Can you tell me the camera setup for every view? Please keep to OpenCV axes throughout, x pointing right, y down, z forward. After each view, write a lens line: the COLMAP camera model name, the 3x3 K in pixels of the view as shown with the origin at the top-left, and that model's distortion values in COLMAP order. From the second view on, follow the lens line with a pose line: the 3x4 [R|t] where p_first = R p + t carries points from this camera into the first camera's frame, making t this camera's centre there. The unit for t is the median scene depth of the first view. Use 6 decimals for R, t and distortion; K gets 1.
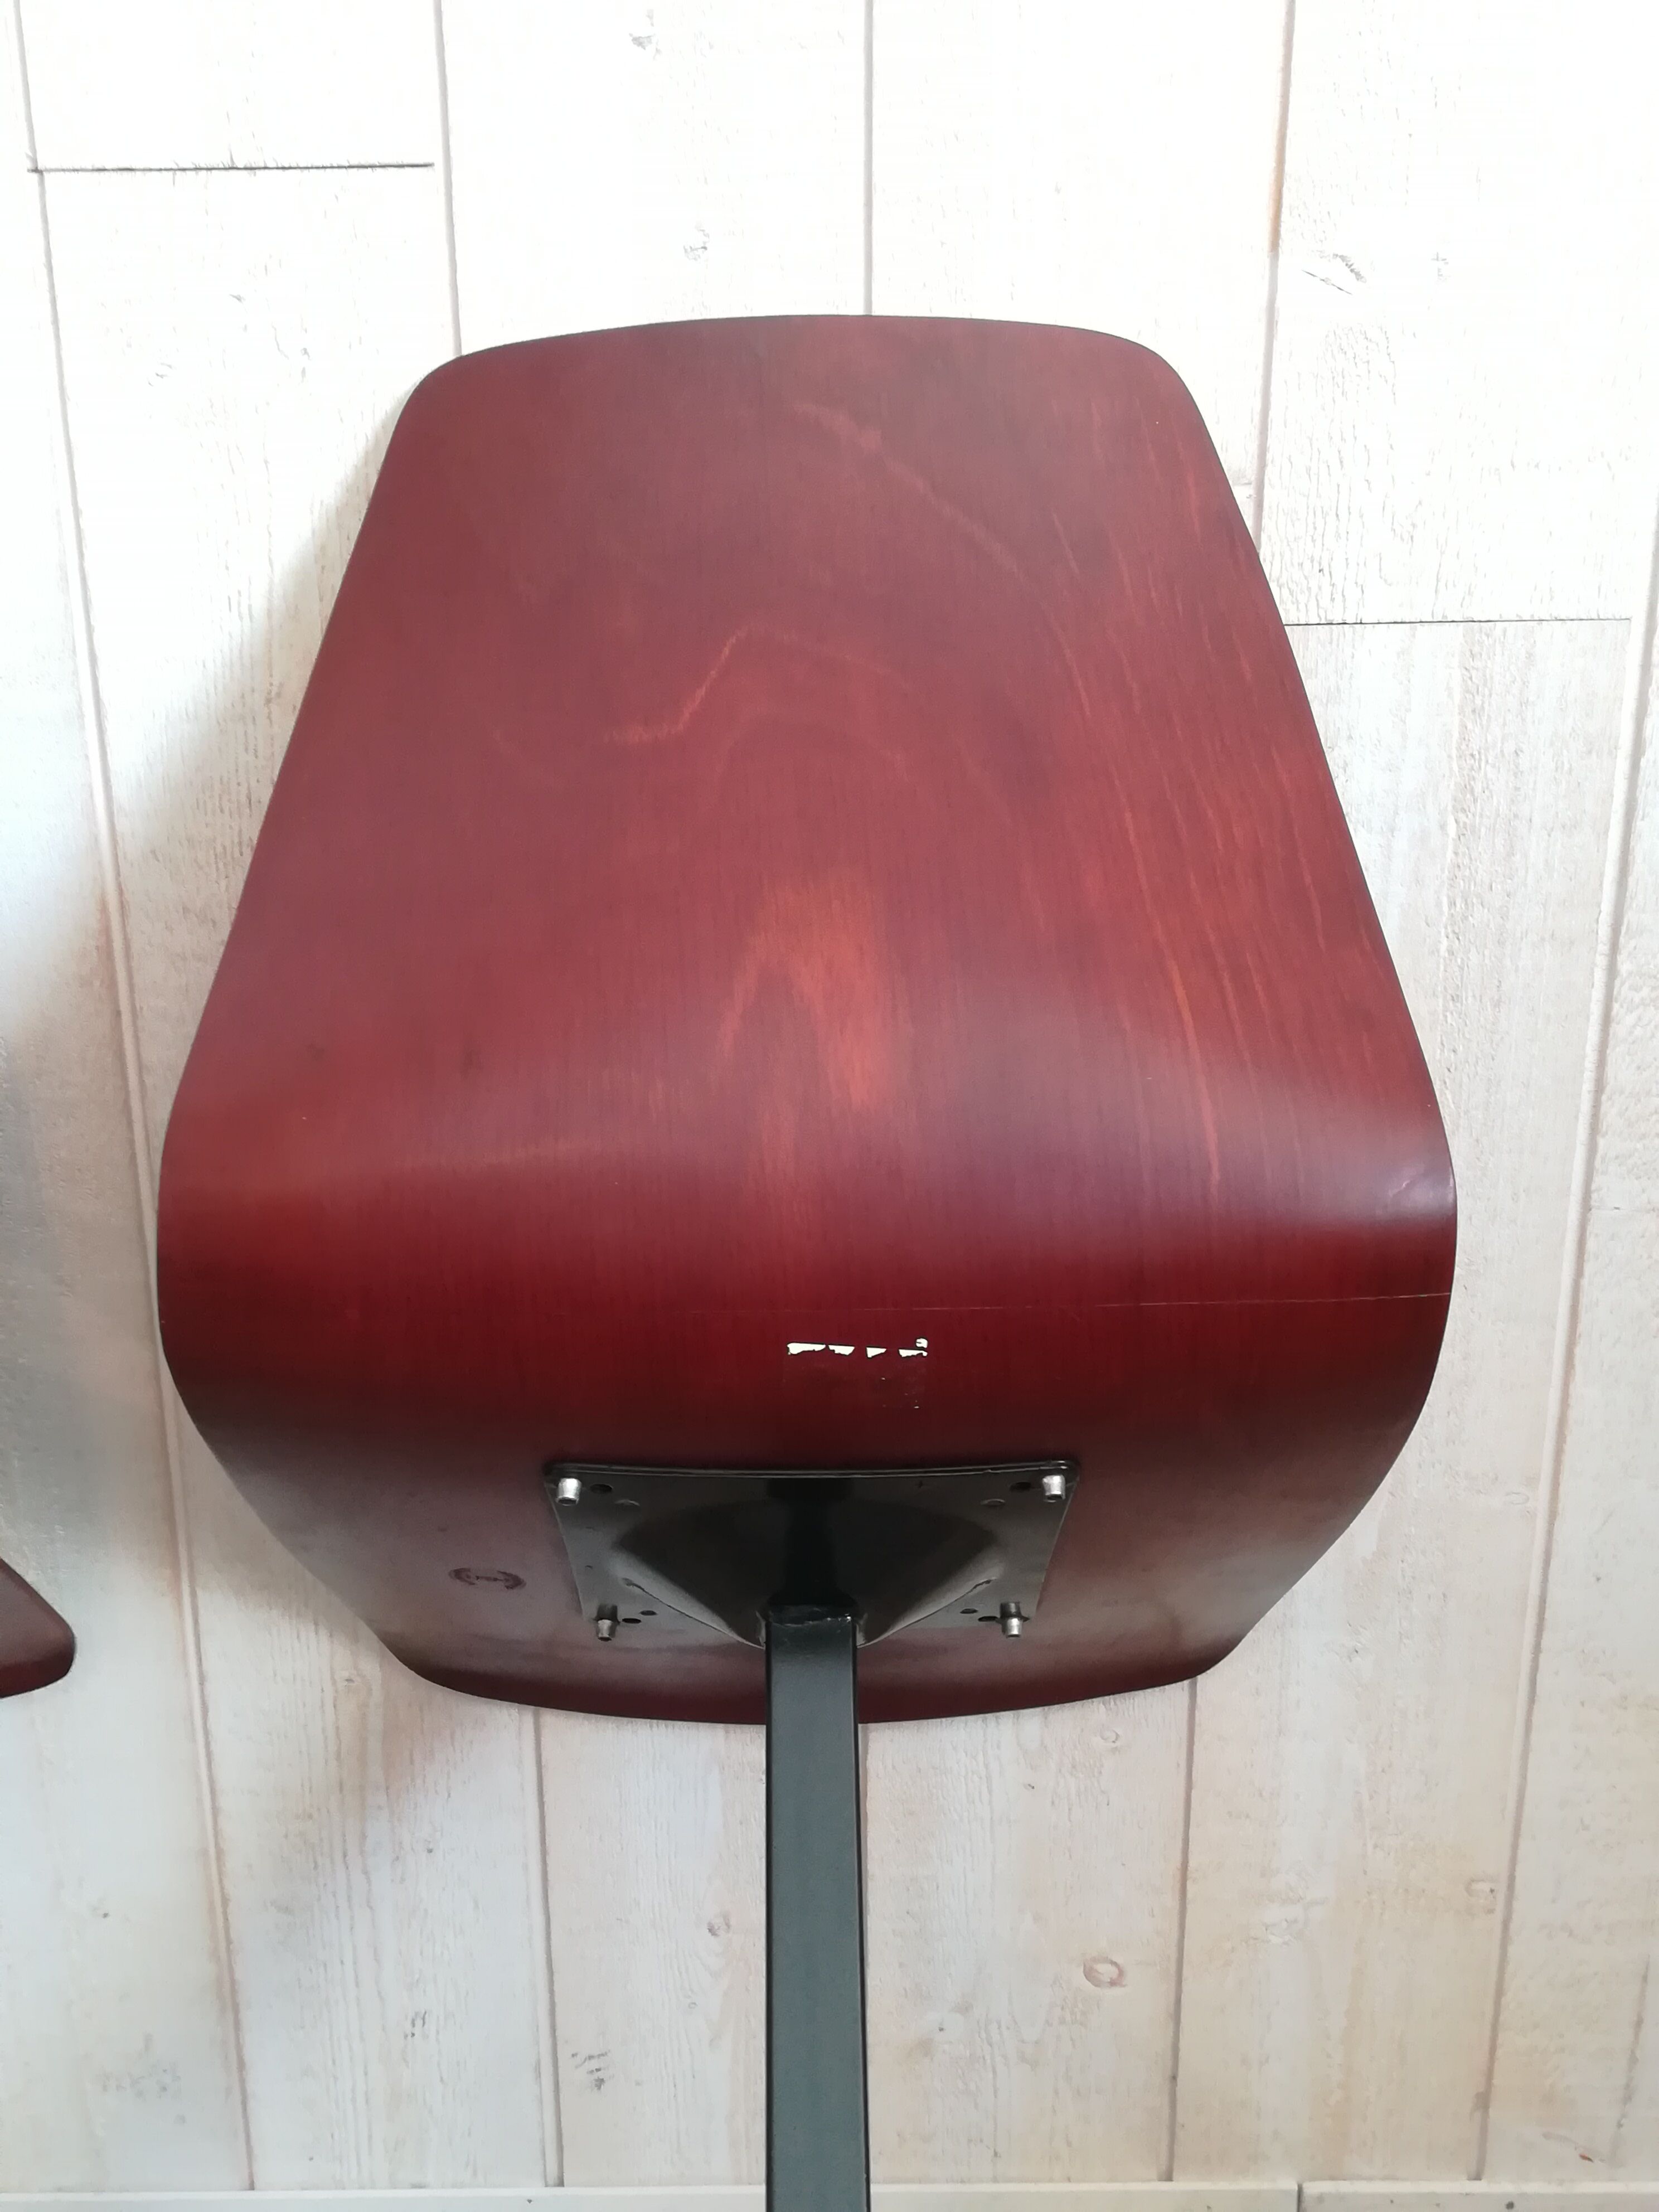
lens RADIAL K [[2220.9, 0, 825.3], [0, 2220.9, 1122.0], [0, 0, 1]] dist [0.023378, 0.000000]
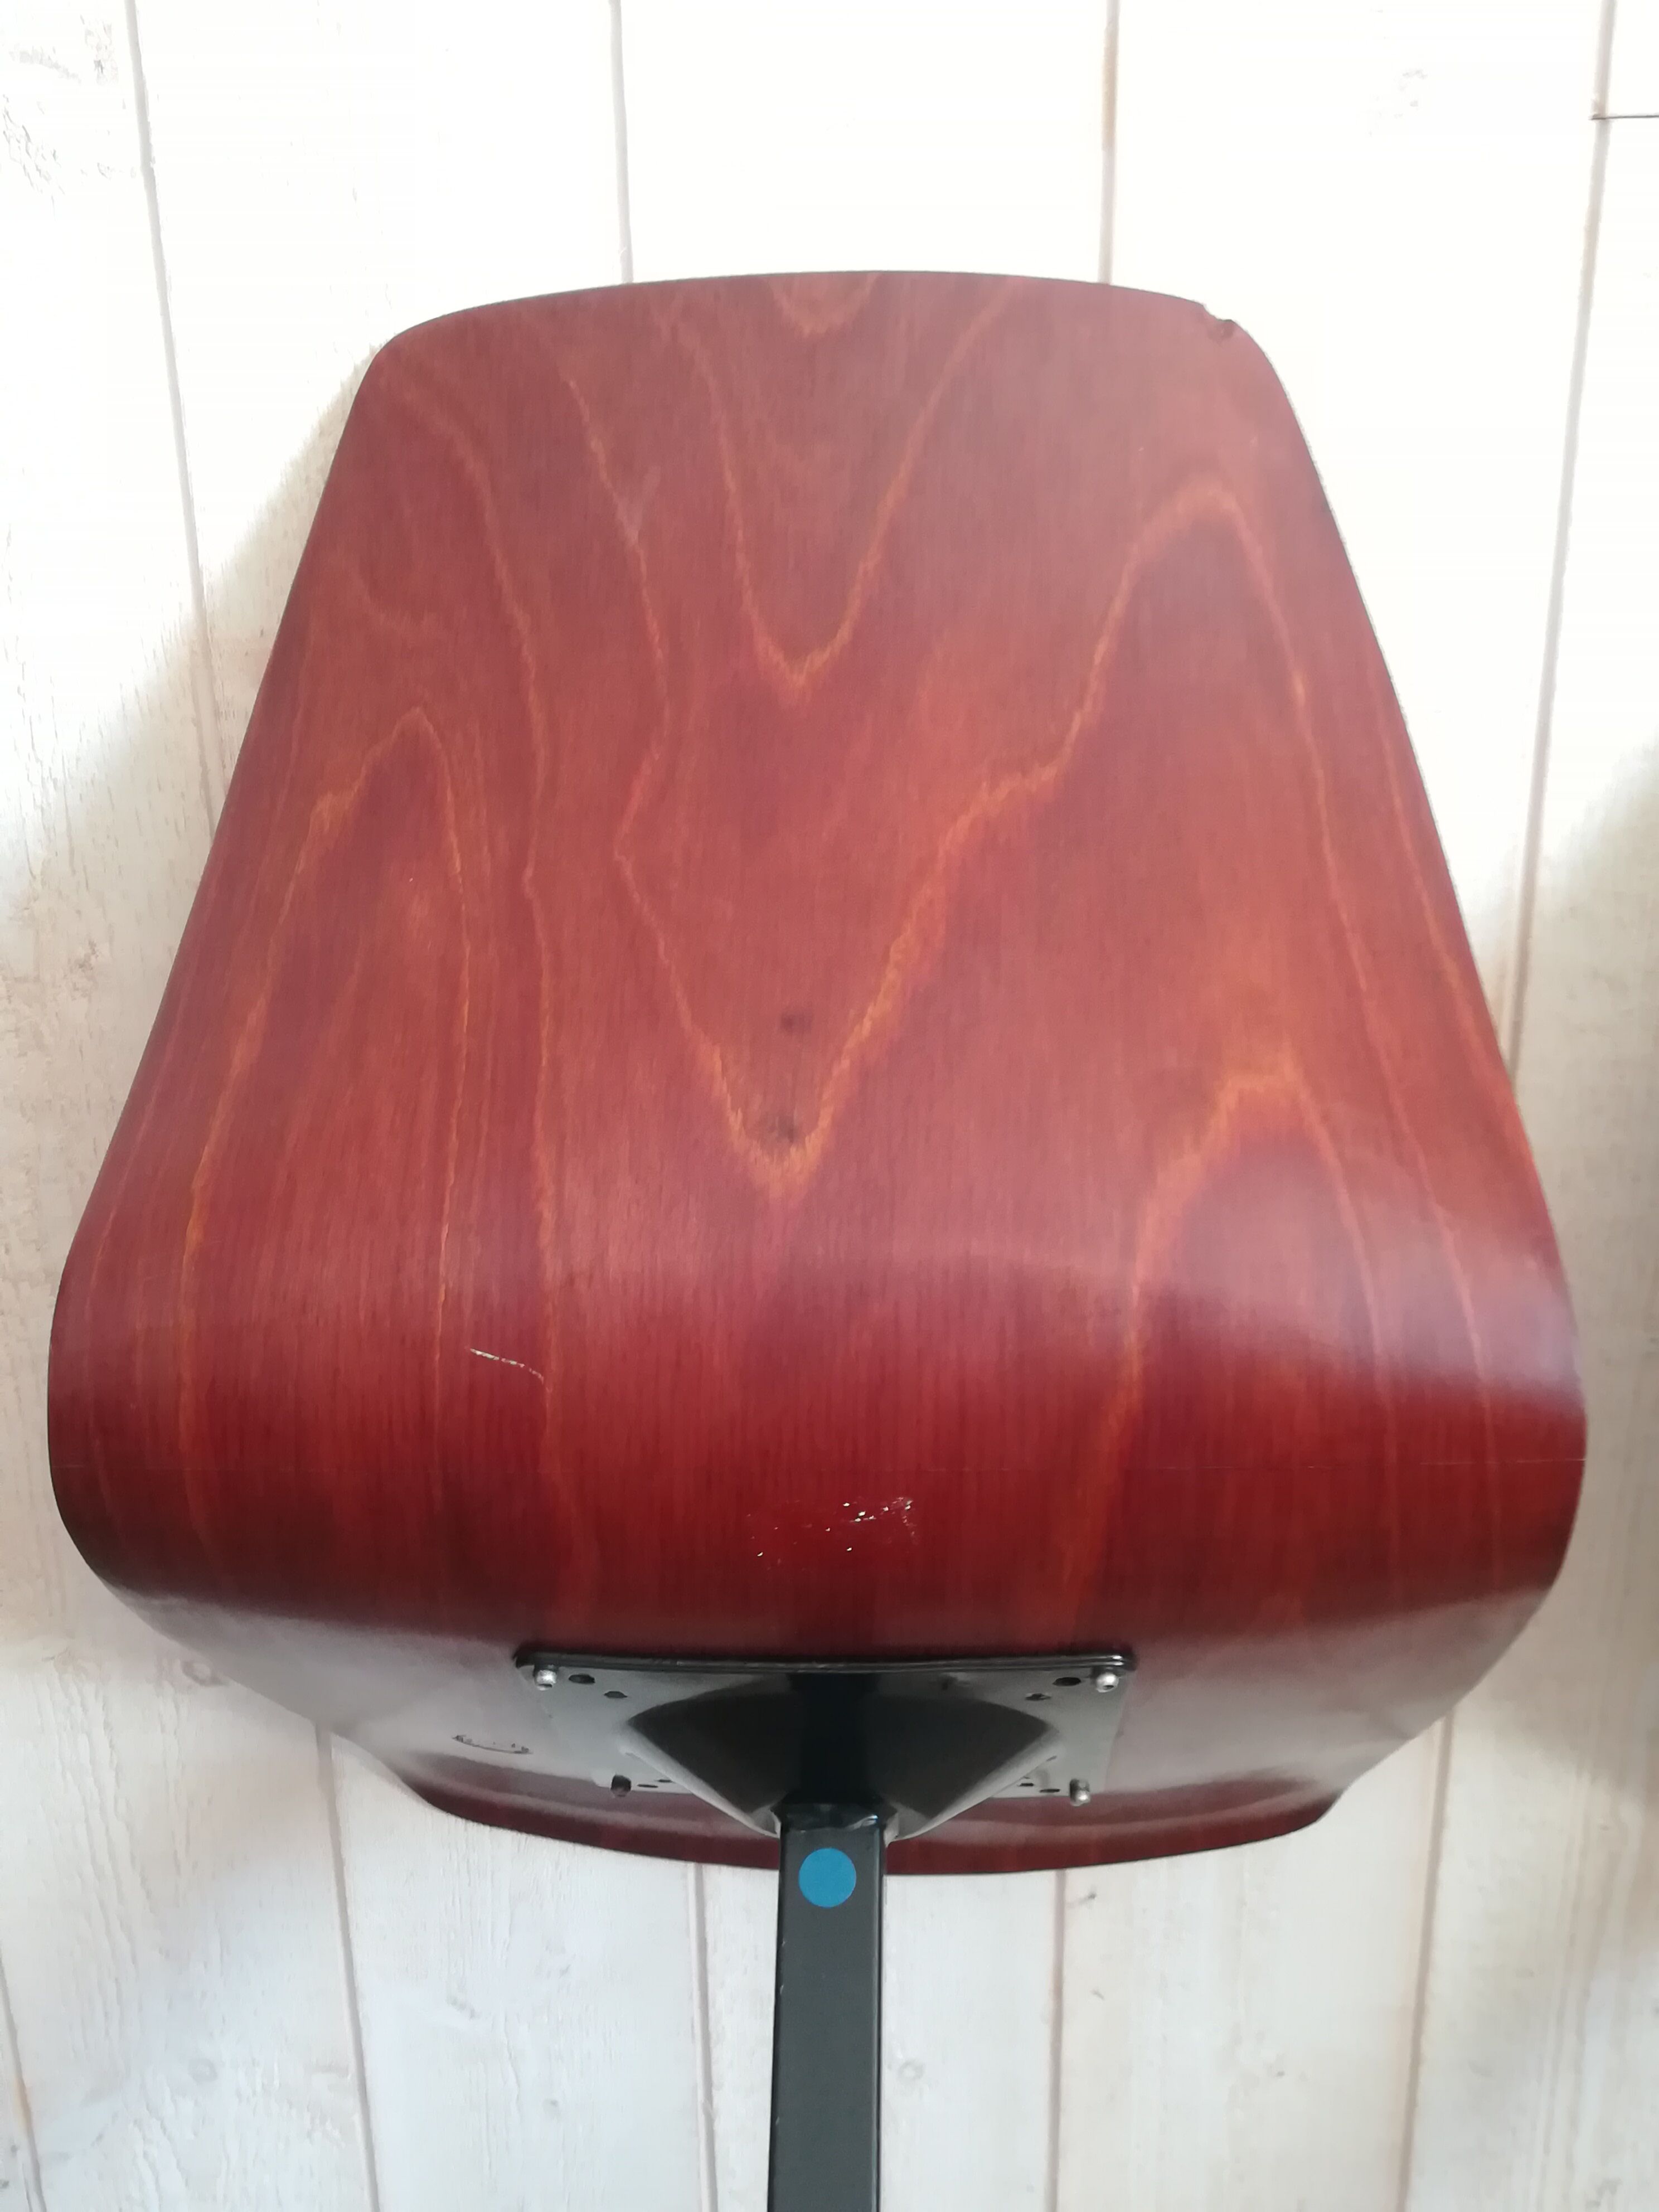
lens RADIAL K [[2220.9, 0, 819.7], [0, 2220.9, 1123.5], [0, 0, 1]] dist [0.023378, 0.000000]
pose [[0.999590, -0.002520, -0.028506, -0.549266], [0.003225, 0.999690, 0.024705, -0.058229], [0.028435, -0.024787, 0.999288, 0.118074]]
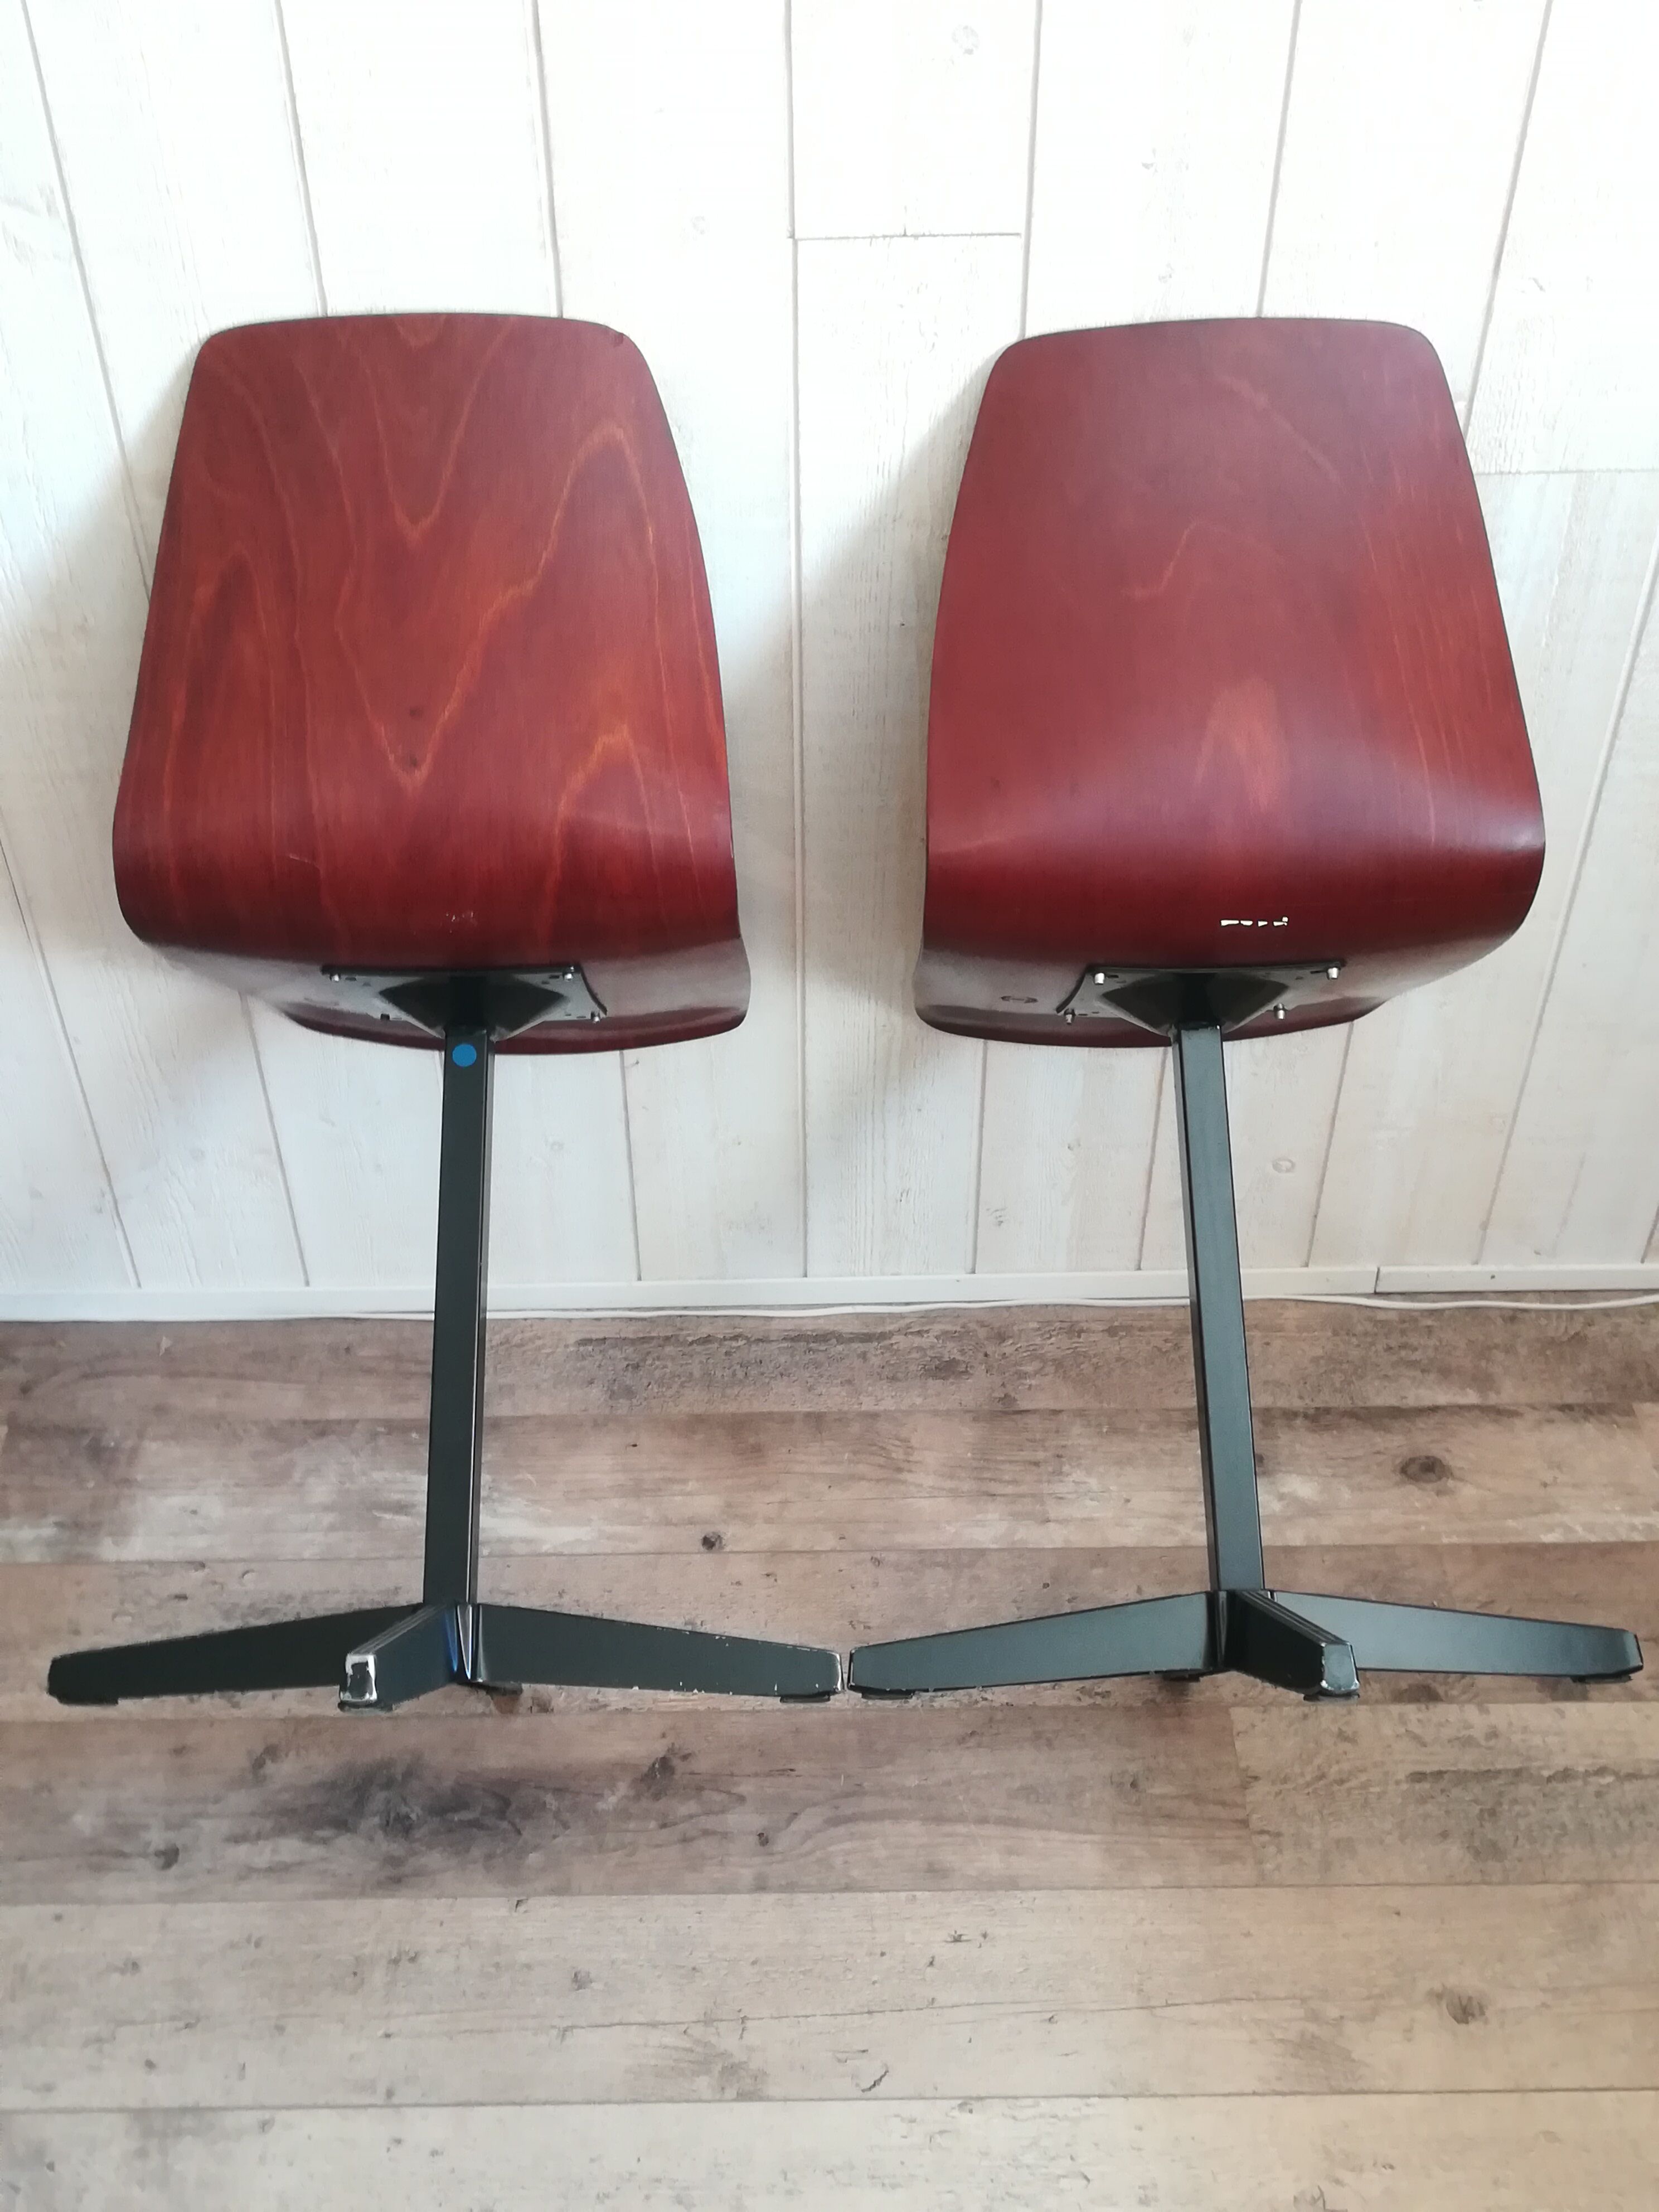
lens RADIAL K [[2220.9, 0, 808.2], [0, 2220.9, 1114.3], [0, 0, 1]] dist [0.023378, 0.000000]
pose [[0.999893, -0.012663, 0.007283, -0.317630], [0.009060, 0.928668, 0.370801, -0.383155], [-0.011459, -0.370695, 0.928684, -0.764090]]
